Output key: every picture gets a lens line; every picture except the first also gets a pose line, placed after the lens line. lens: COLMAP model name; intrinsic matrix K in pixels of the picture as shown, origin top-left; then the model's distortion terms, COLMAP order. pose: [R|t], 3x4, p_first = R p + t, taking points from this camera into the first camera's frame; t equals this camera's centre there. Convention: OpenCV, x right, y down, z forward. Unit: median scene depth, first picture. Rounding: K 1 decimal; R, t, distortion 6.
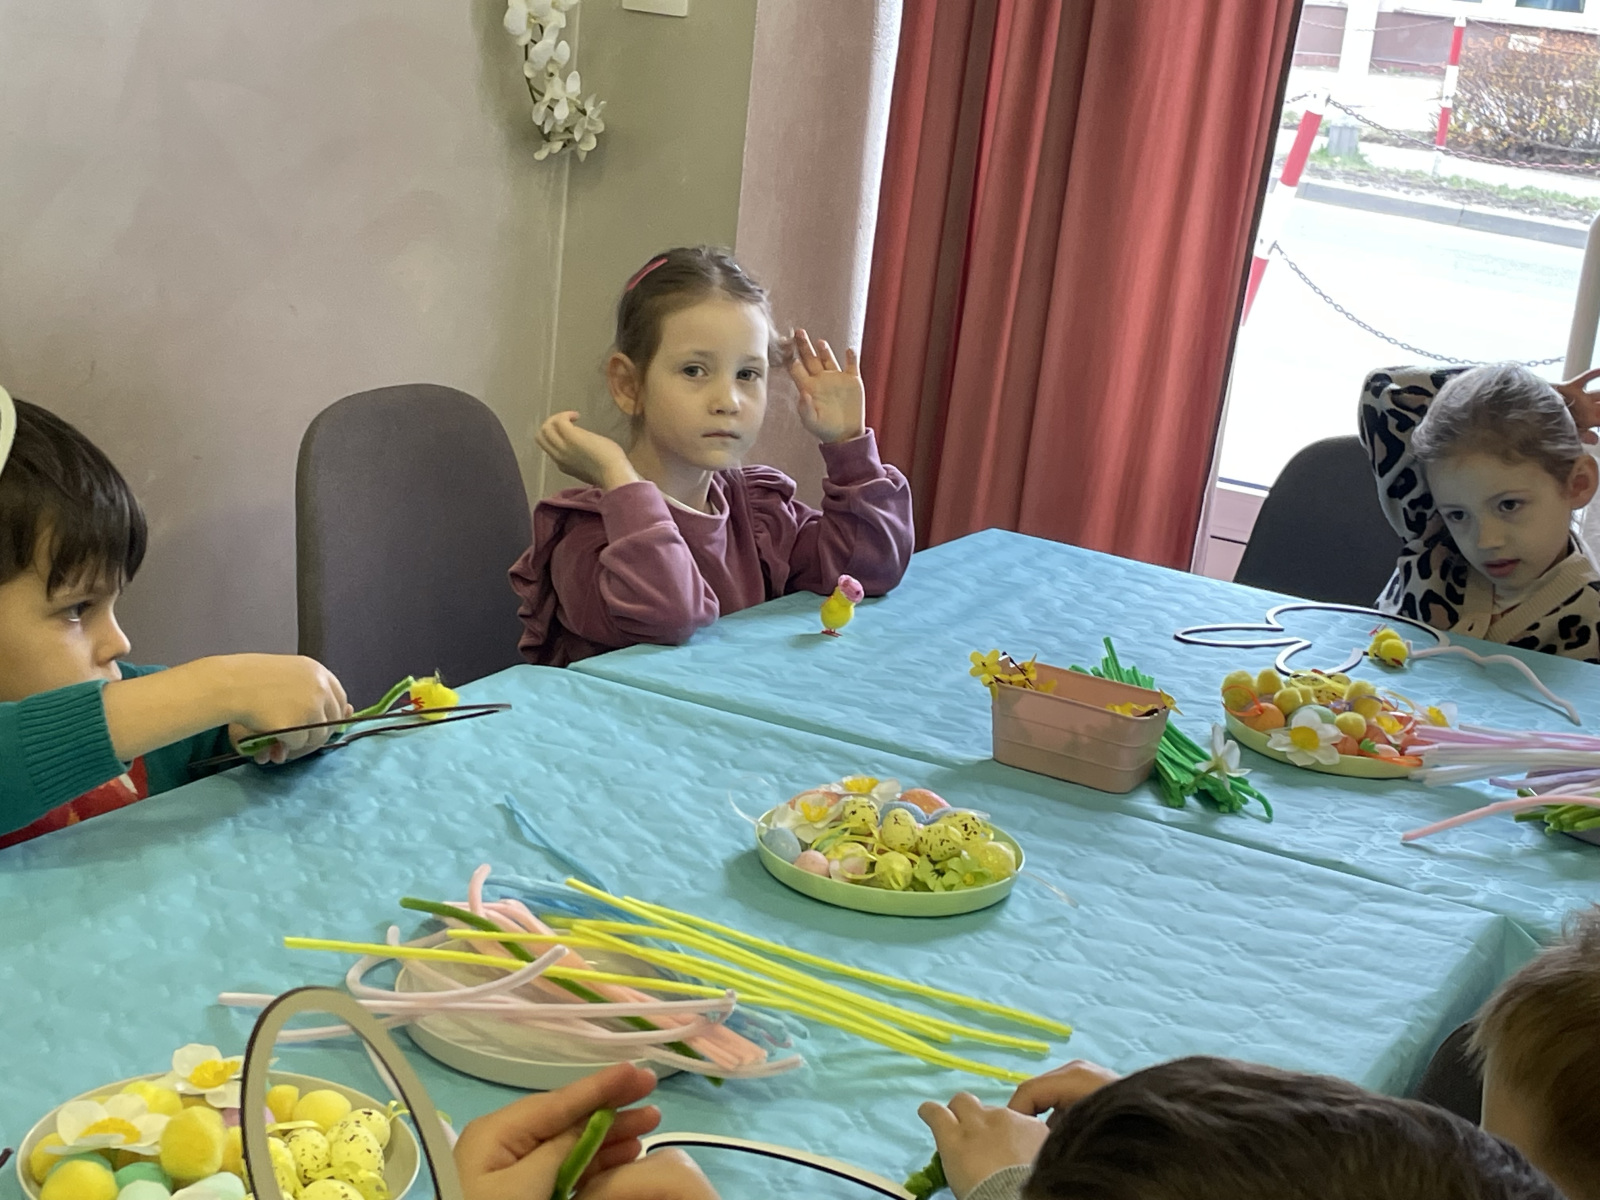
lens RADIAL K [[2596.6, 0, 795.6], [0, 2596.6, 597.7], [0, 0, 1]] dist [0.064994, 0.000000]
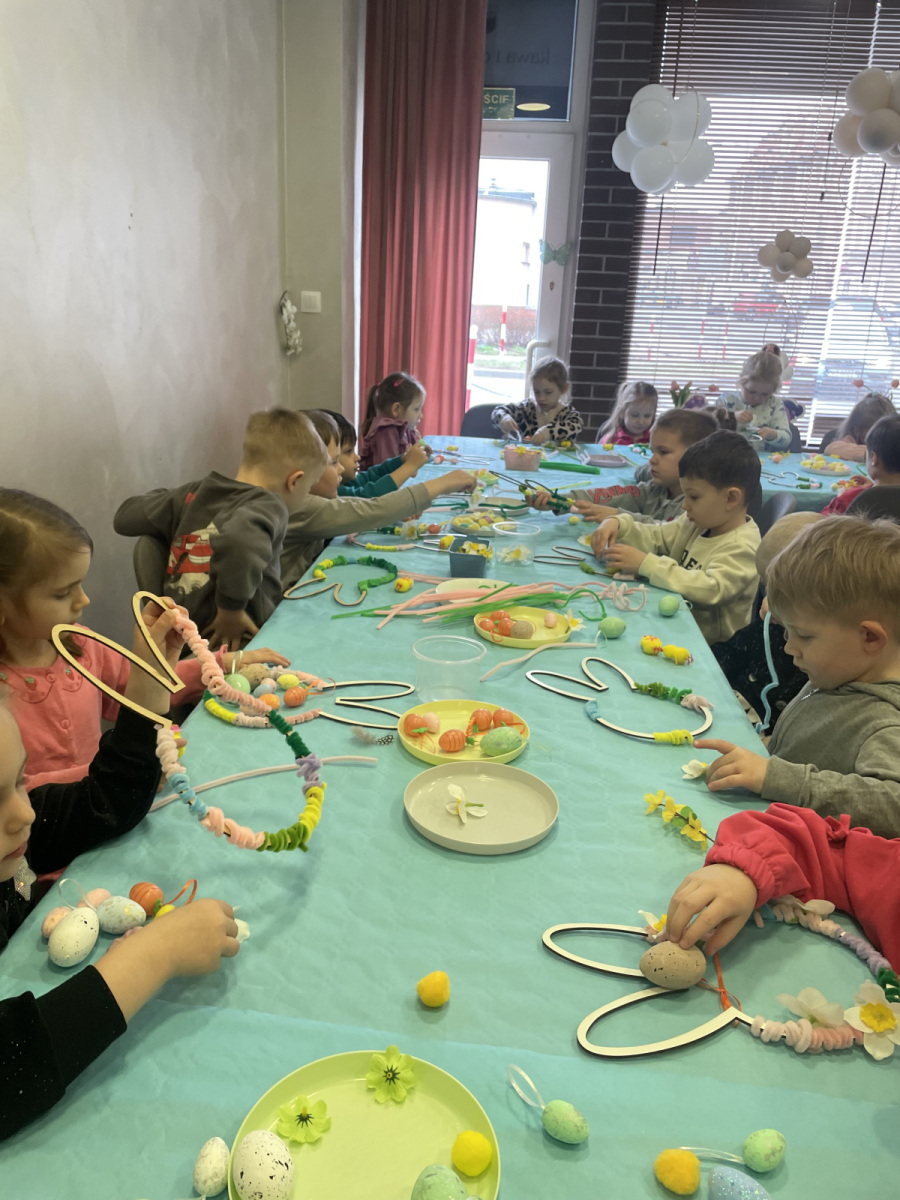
lens RADIAL K [[912.3, 0, 443.3], [0, 912.3, 589.0], [0, 0, 1]] dist [0.072464, -0.088808]
pose [[0.917788, -0.181012, 0.353410, -0.519300], [0.150311, 0.982192, 0.112717, 0.057629], [-0.367520, -0.050329, 0.928653, -0.394589]]
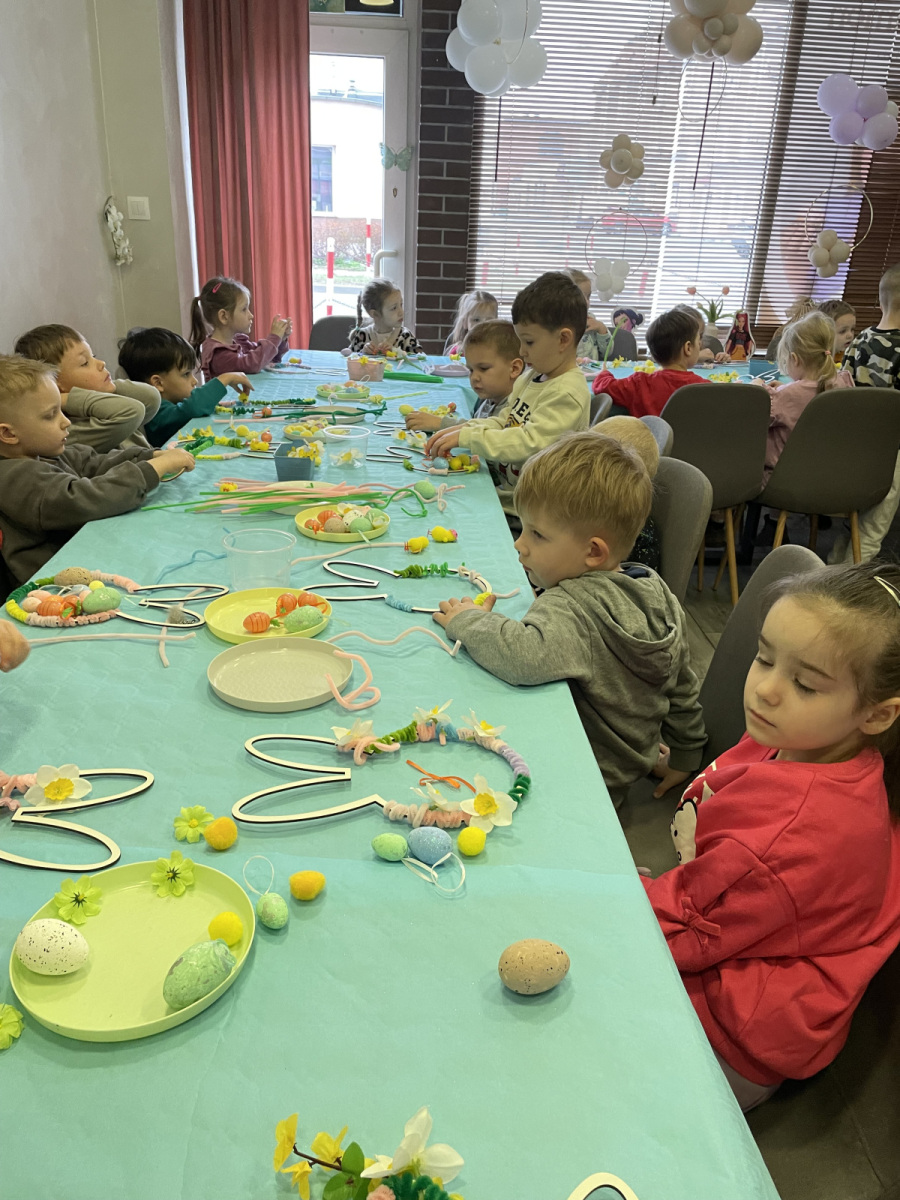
lens RADIAL K [[912.3, 0, 447.0], [0, 912.3, 608.3], [0, 0, 1]] dist [0.072464, -0.088808]
pose [[0.854940, -0.266513, 0.445026, -0.496992], [0.178300, 0.956630, 0.230364, 0.085663], [-0.487120, -0.117599, 0.865381, -0.454333]]
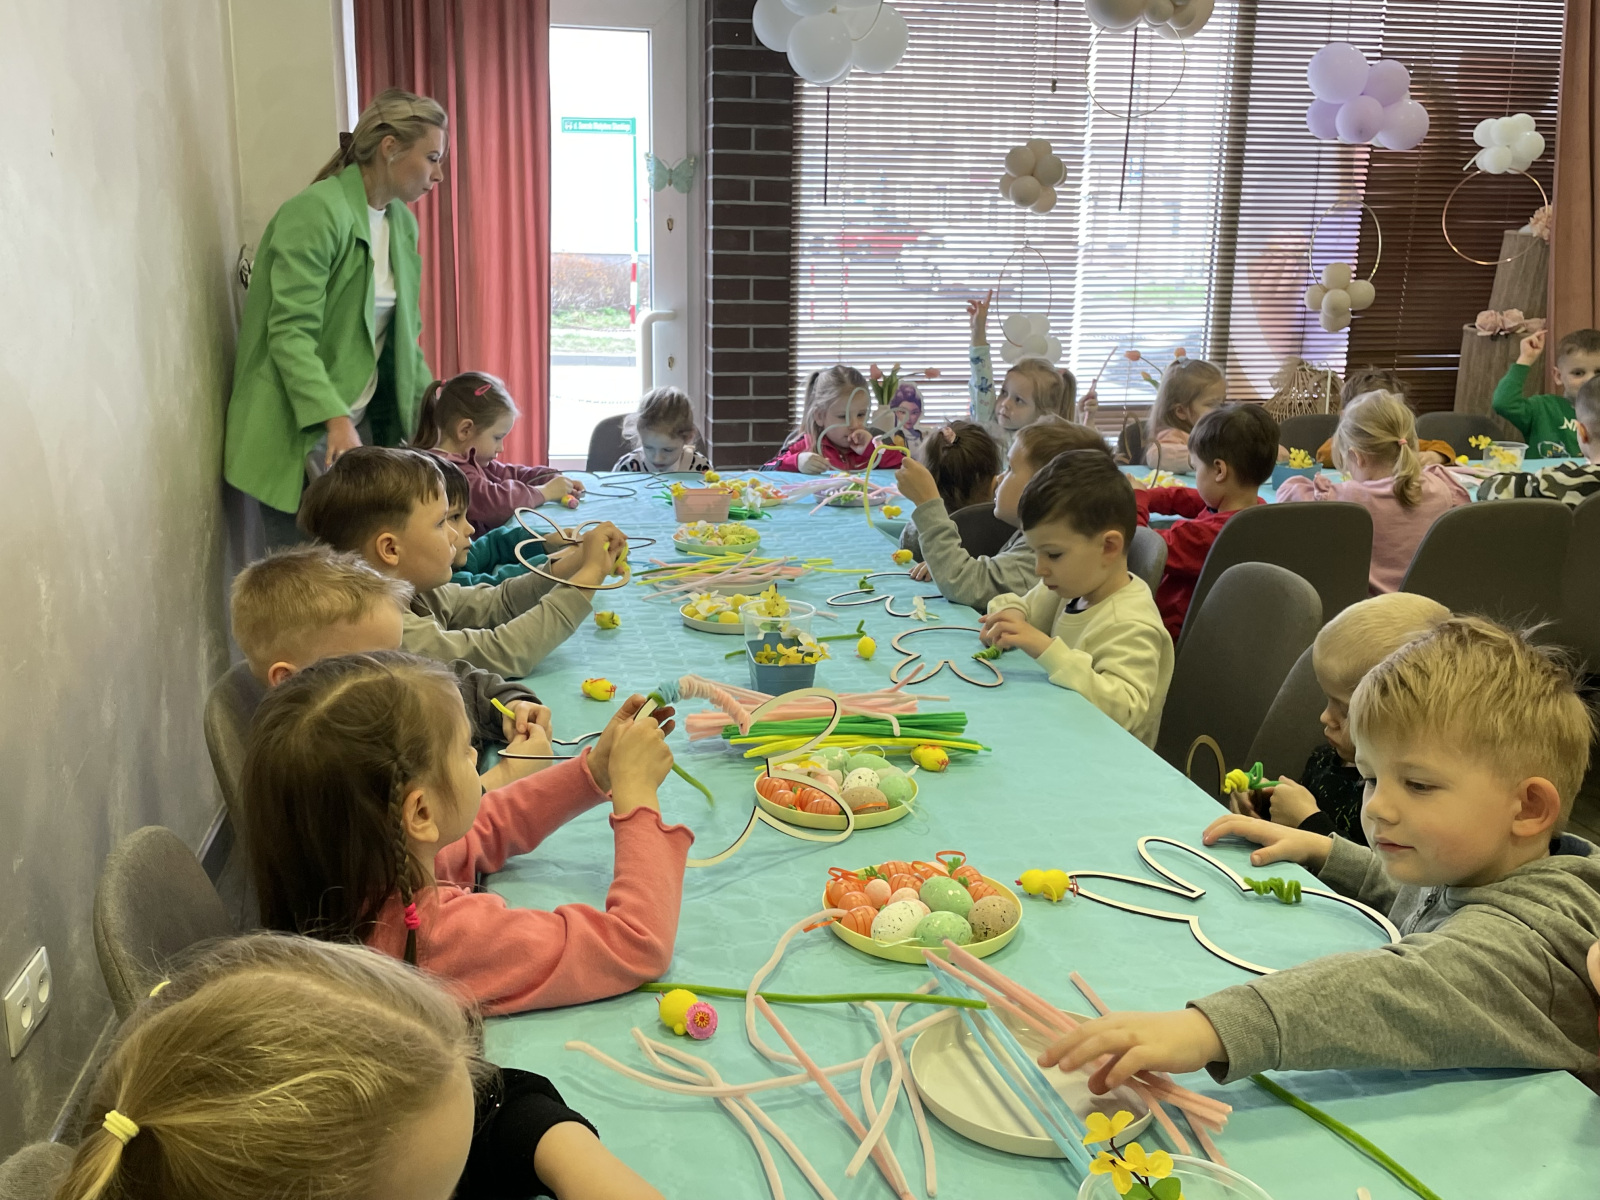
lens RADIAL K [[1504.6, 0, 789.8], [0, 1504.6, 600.8], [0, 0, 1]] dist [0.037044, 0.000000]
pose [[0.779500, -0.234305, 0.580931, -0.659030], [0.222079, 0.970539, 0.093456, 0.014991], [-0.585714, 0.056163, 0.808570, -0.326333]]
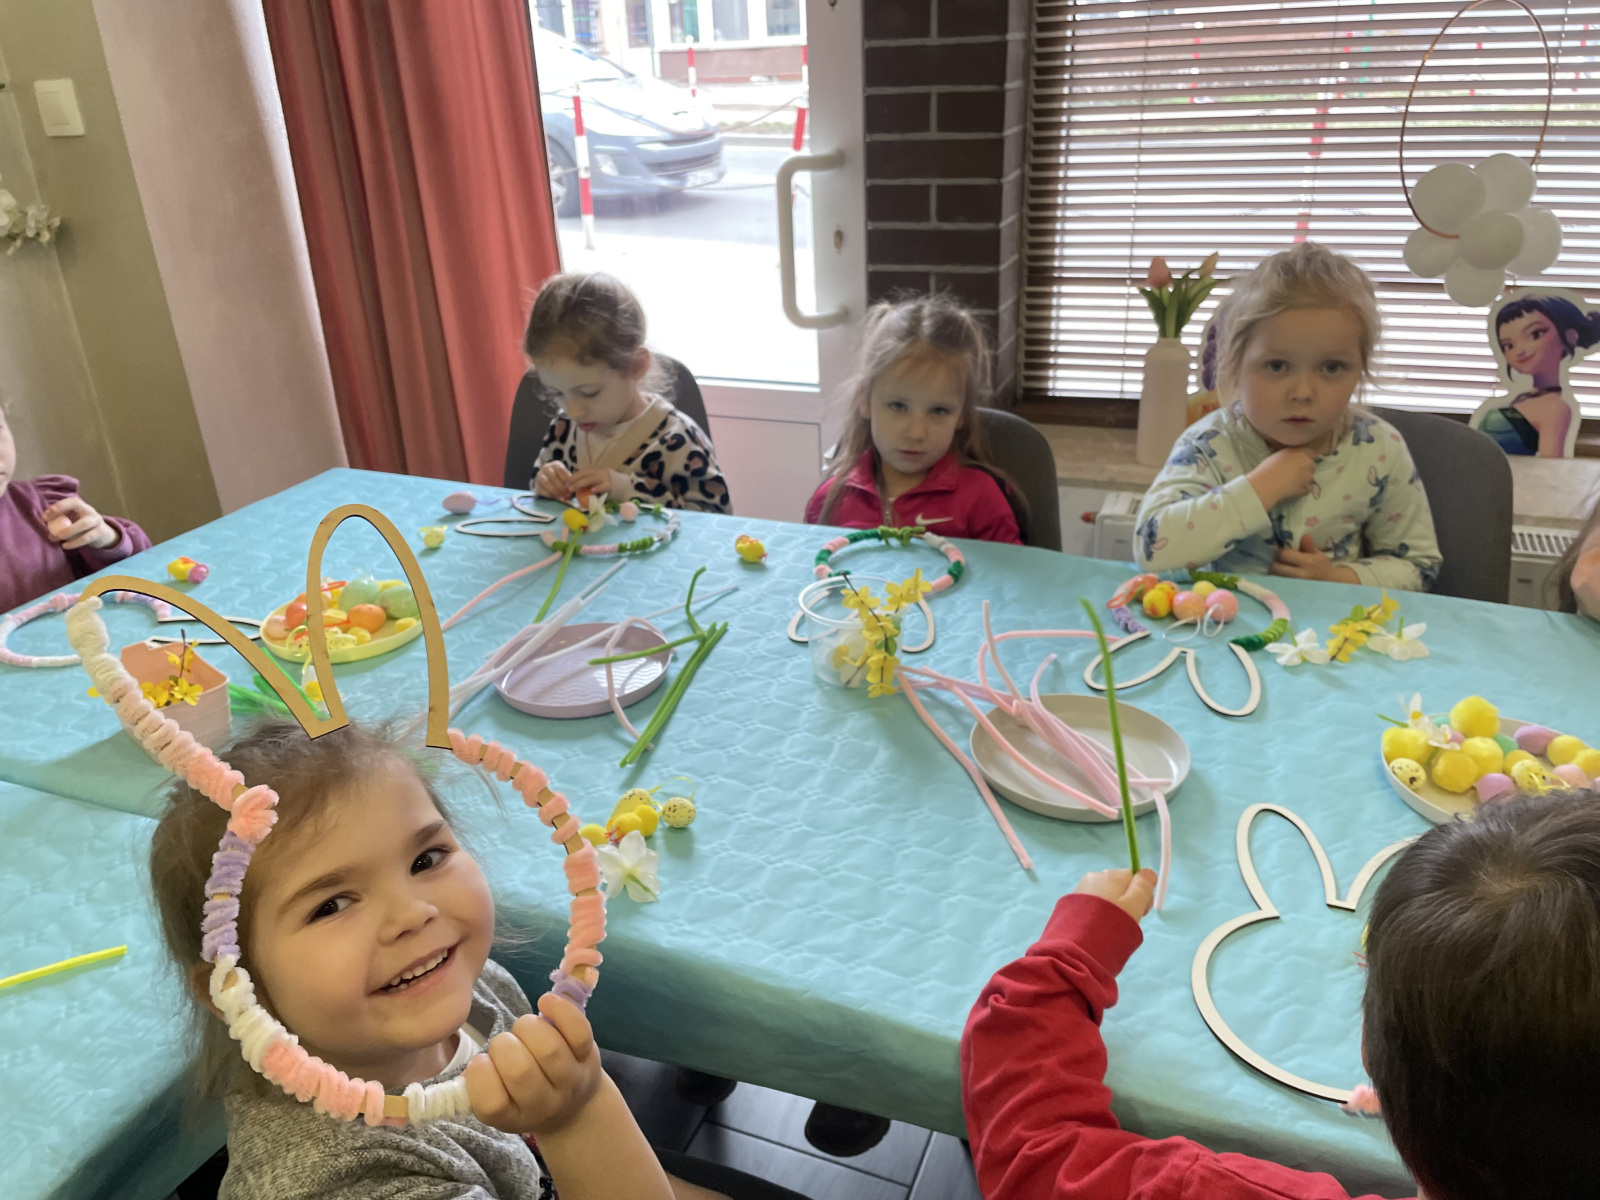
lens RADIAL K [[1216.4, 0, 790.2], [0, 1216.4, 596.4], [0, 0, 1]] dist [0.072464, -0.088808]
pose [[0.983821, -0.175579, 0.035604, 0.331712], [0.166249, 0.968808, 0.183774, -0.048542], [-0.066761, -0.174881, 0.982324, 0.340088]]
